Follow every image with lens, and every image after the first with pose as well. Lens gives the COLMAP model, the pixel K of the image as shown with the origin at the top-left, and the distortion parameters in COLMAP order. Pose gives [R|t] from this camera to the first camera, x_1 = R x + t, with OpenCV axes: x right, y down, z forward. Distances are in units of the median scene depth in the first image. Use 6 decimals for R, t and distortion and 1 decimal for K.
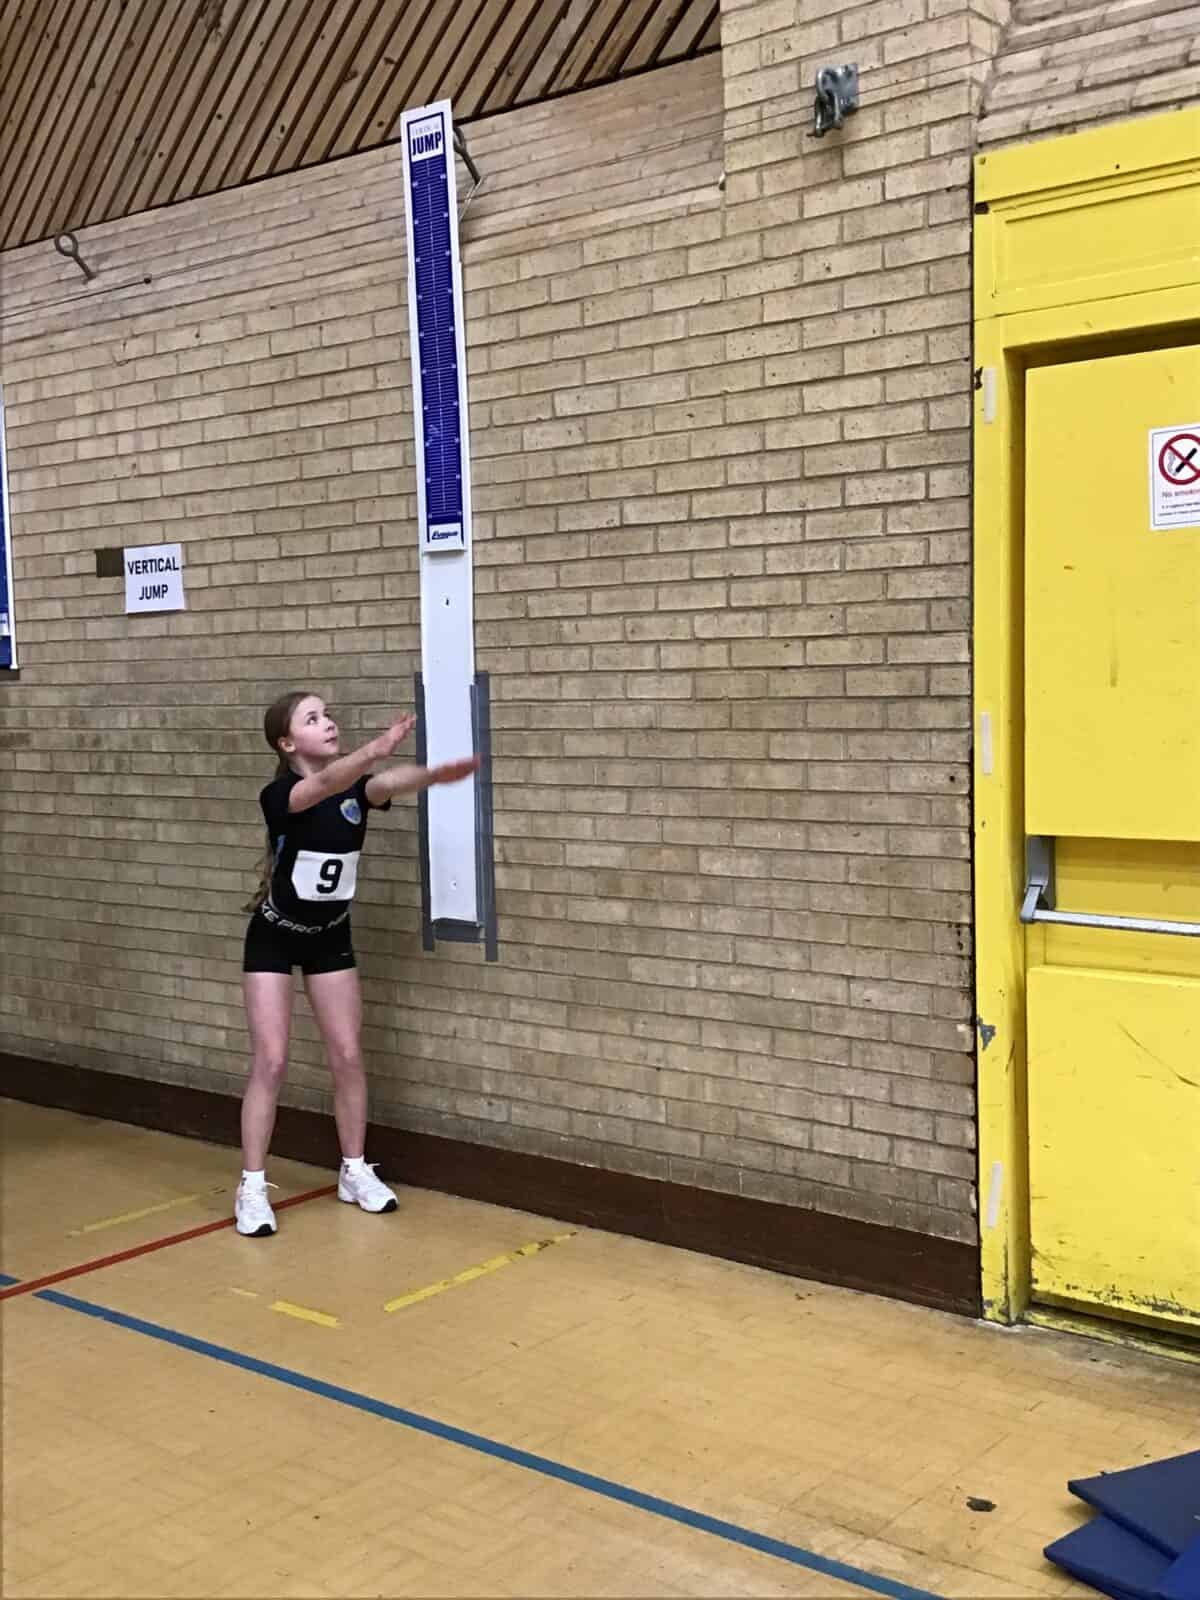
lens RADIAL K [[1815.8, 0, 585.9], [0, 1815.8, 802.0], [0, 0, 1]] dist [0.095180, 0.000000]
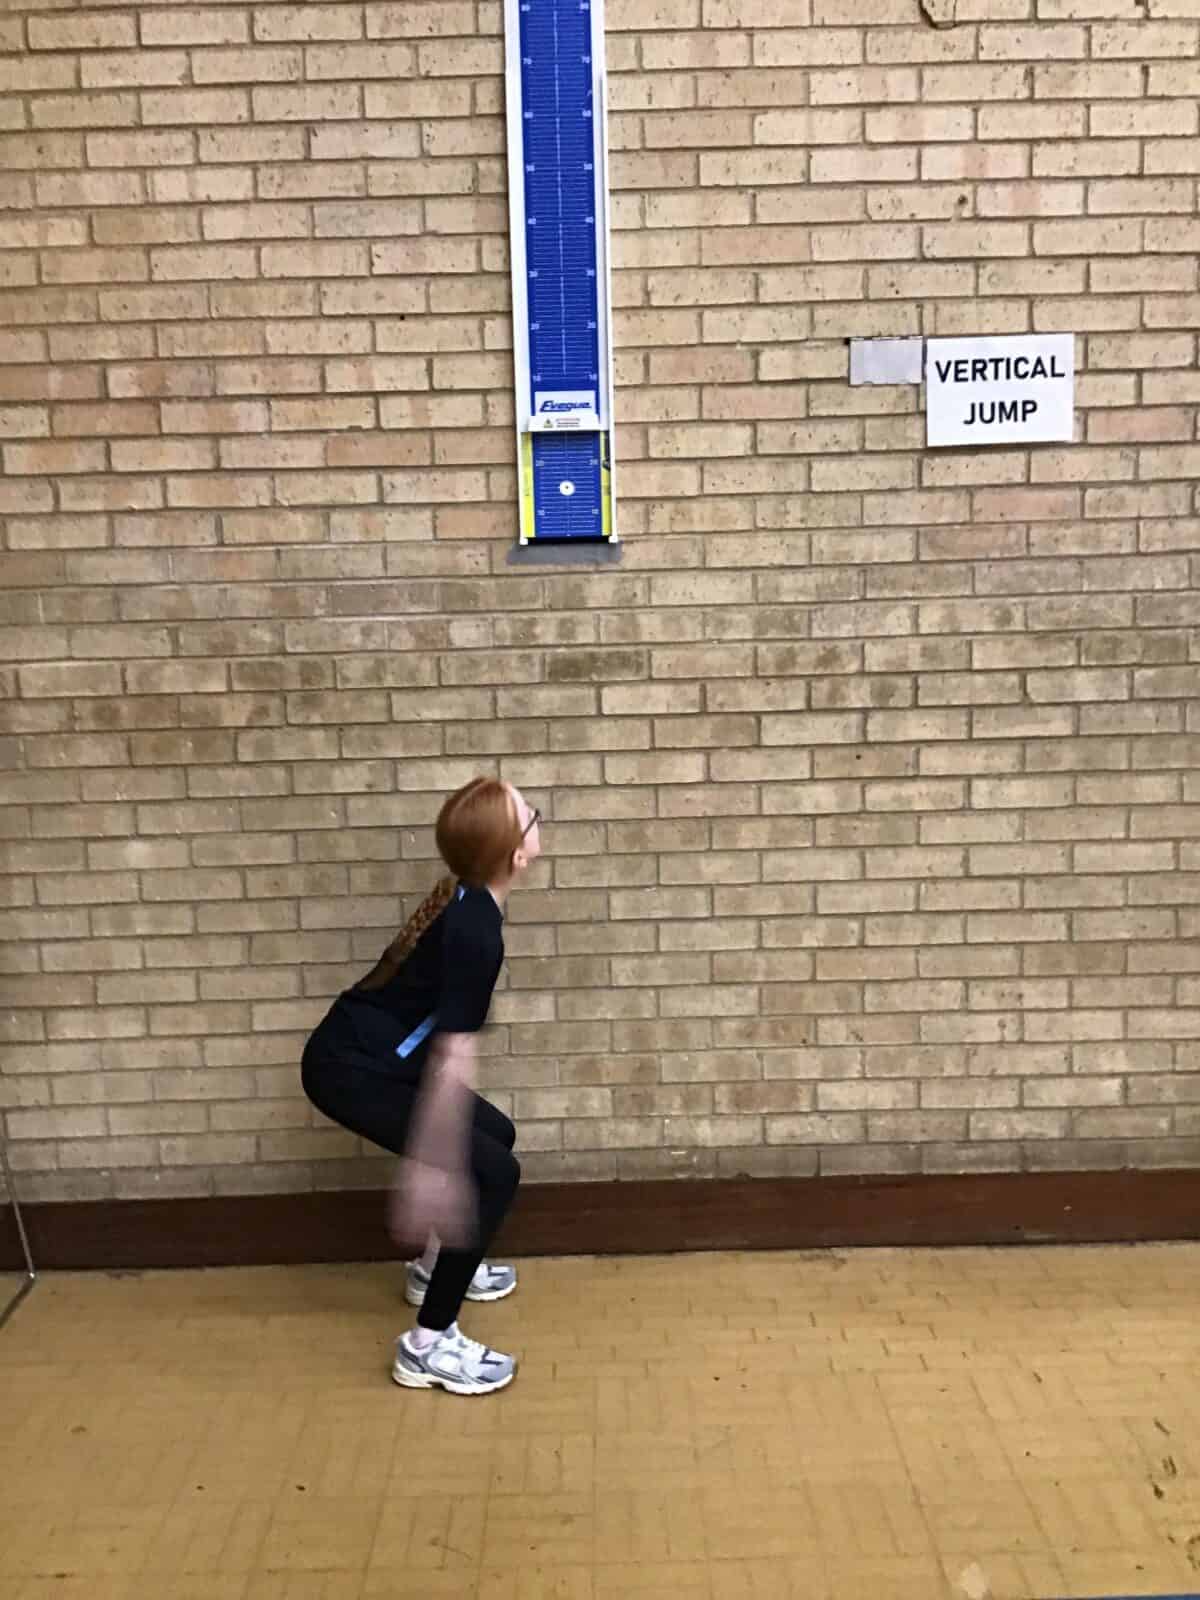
lens RADIAL K [[1443.0, 0, 594.0], [0, 1443.0, 809.8], [0, 0, 1]] dist [0.017052, 0.000000]
pose [[0.773410, -0.087701, 0.627810, -0.700806], [0.053646, 0.995886, 0.073030, -0.024154], [-0.631632, -0.022803, 0.774933, 0.735294]]
